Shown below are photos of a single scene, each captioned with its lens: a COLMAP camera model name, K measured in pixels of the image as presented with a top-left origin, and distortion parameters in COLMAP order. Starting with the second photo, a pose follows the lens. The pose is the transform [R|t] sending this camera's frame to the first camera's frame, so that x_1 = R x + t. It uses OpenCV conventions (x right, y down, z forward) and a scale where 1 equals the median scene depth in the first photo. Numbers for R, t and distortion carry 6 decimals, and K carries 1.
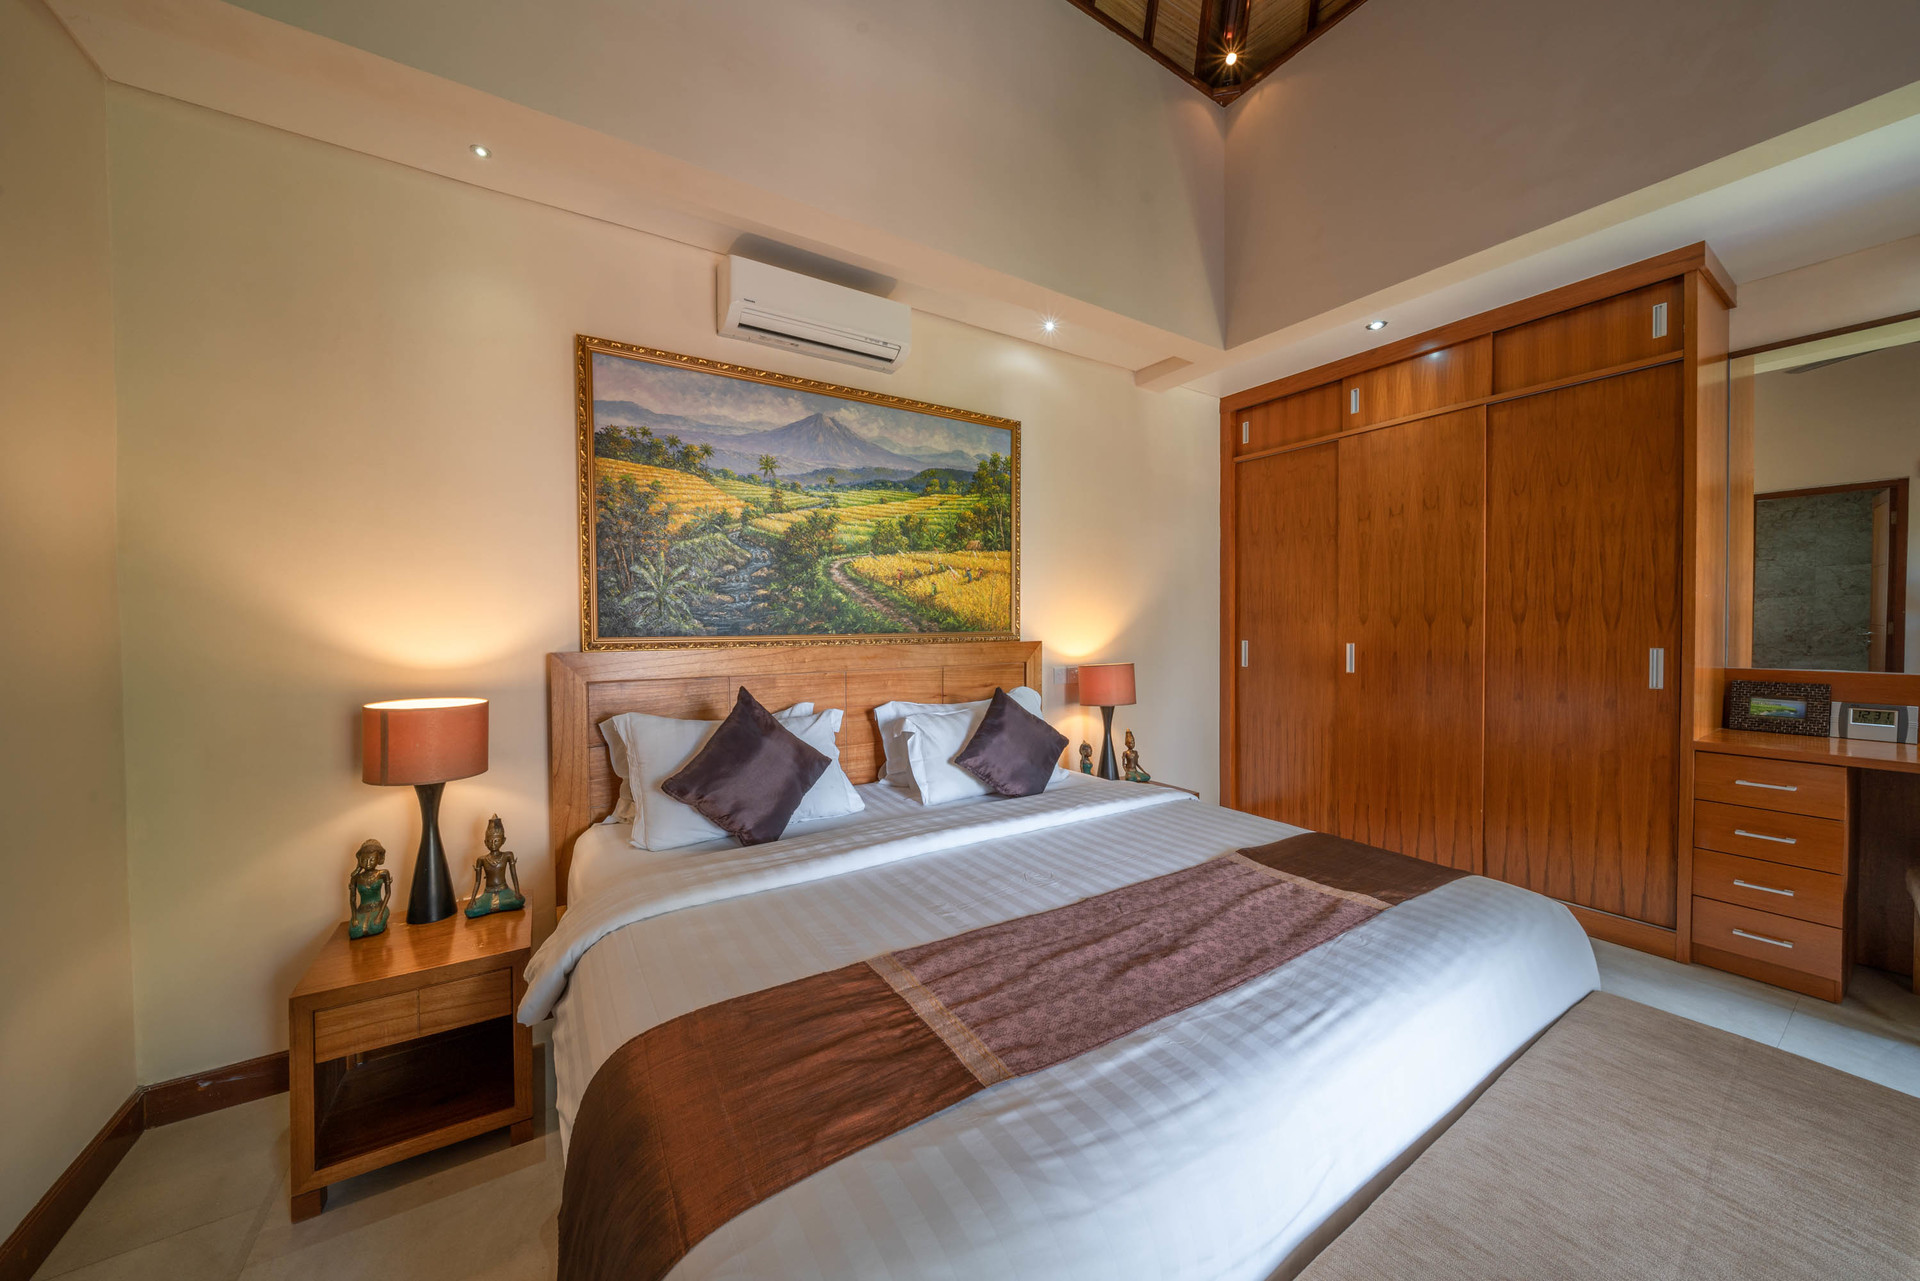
lens RADIAL K [[658.3, 0, 967.3], [0, 658.3, 635.6], [0, 0, 1]] dist [-0.001872, -0.000138]
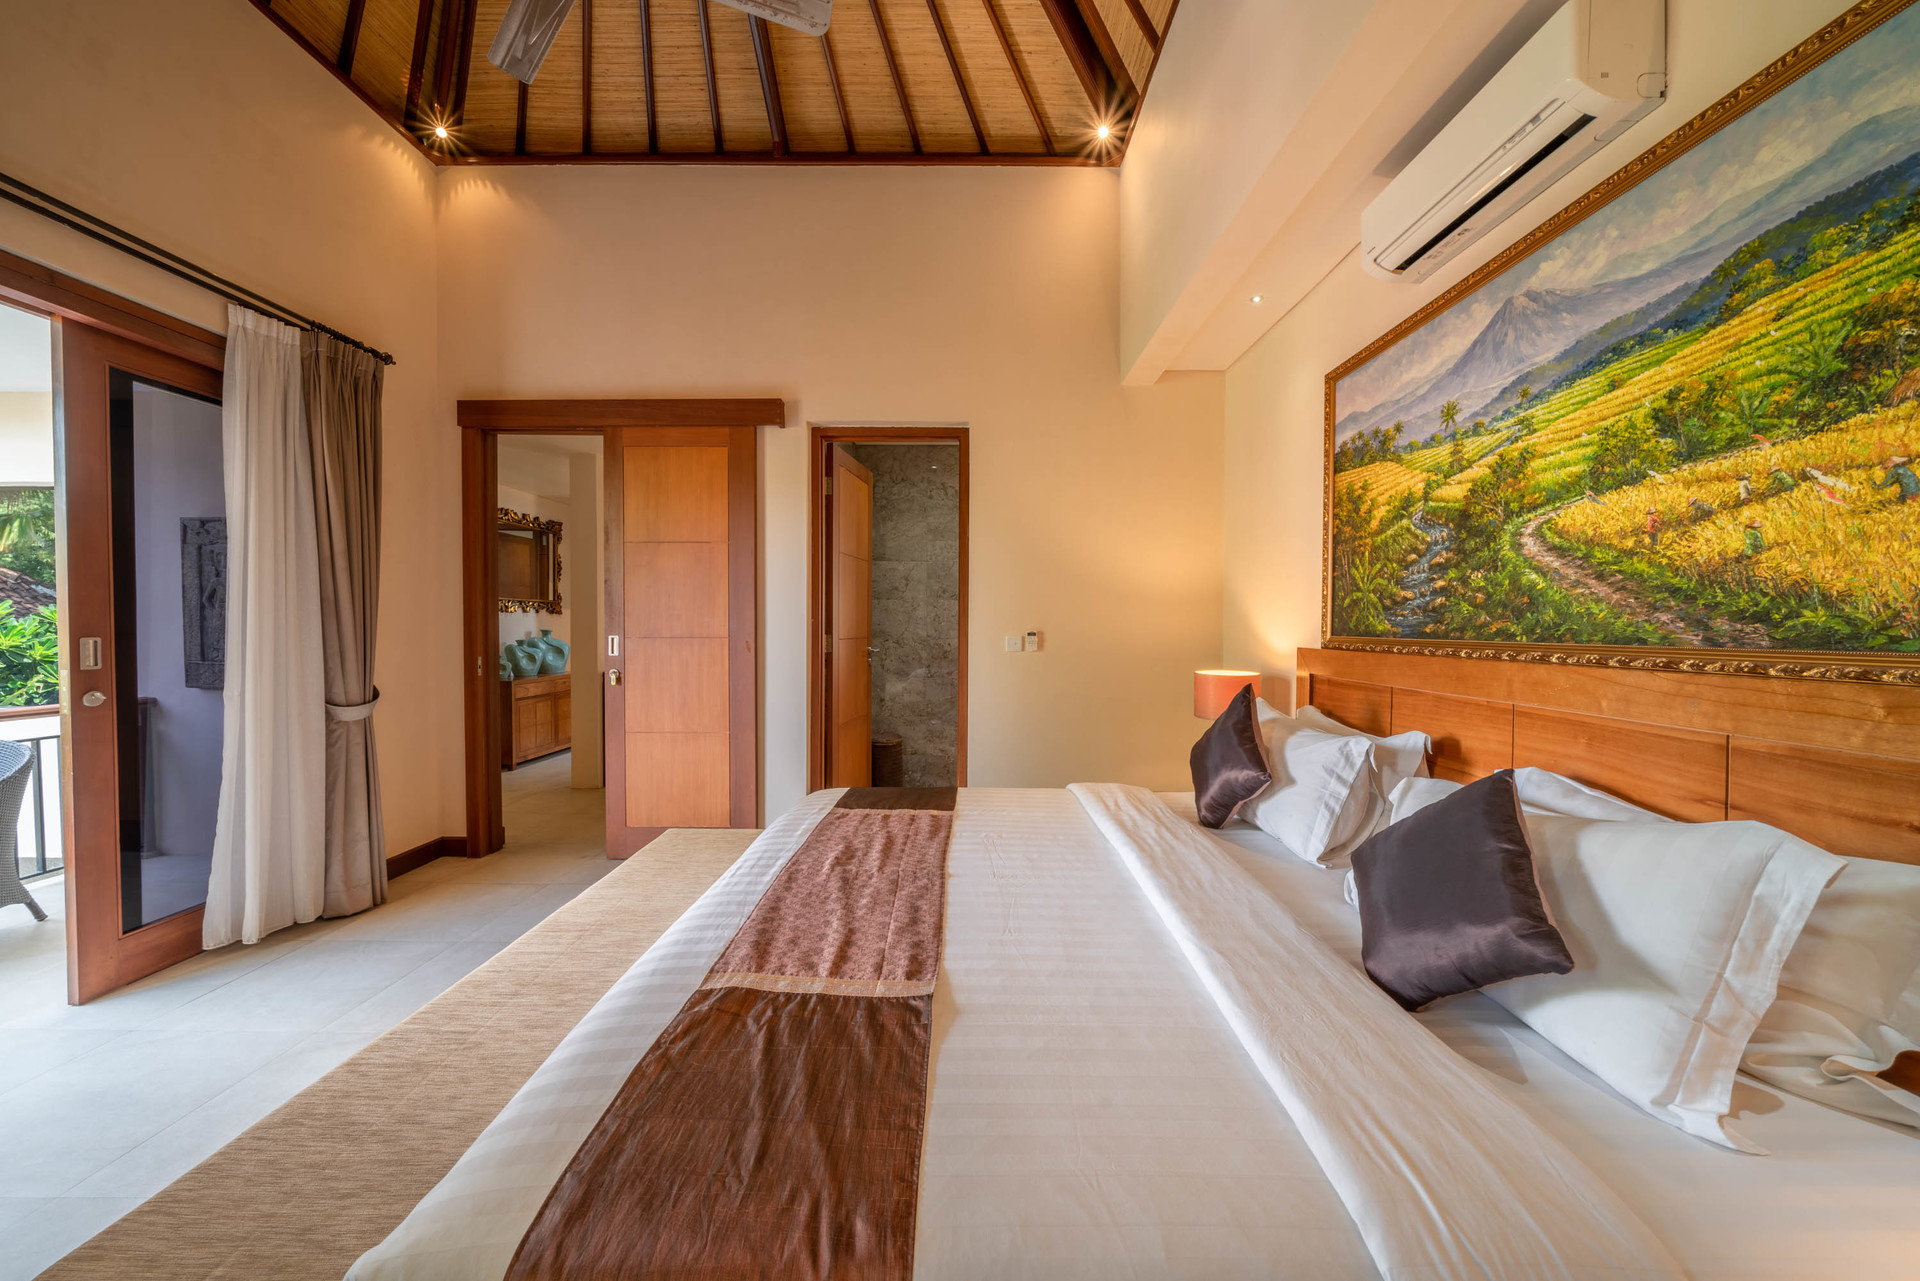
lens RADIAL K [[658.3, 0, 954.0], [0, 658.3, 632.1], [0, 0, 1]] dist [-0.001872, -0.000138]
pose [[-0.557128, 0.012182, -0.830338, 0.613258], [-0.018163, 0.999474, 0.026850, -0.018784], [0.830228, 0.030040, -0.556614, 0.914526]]
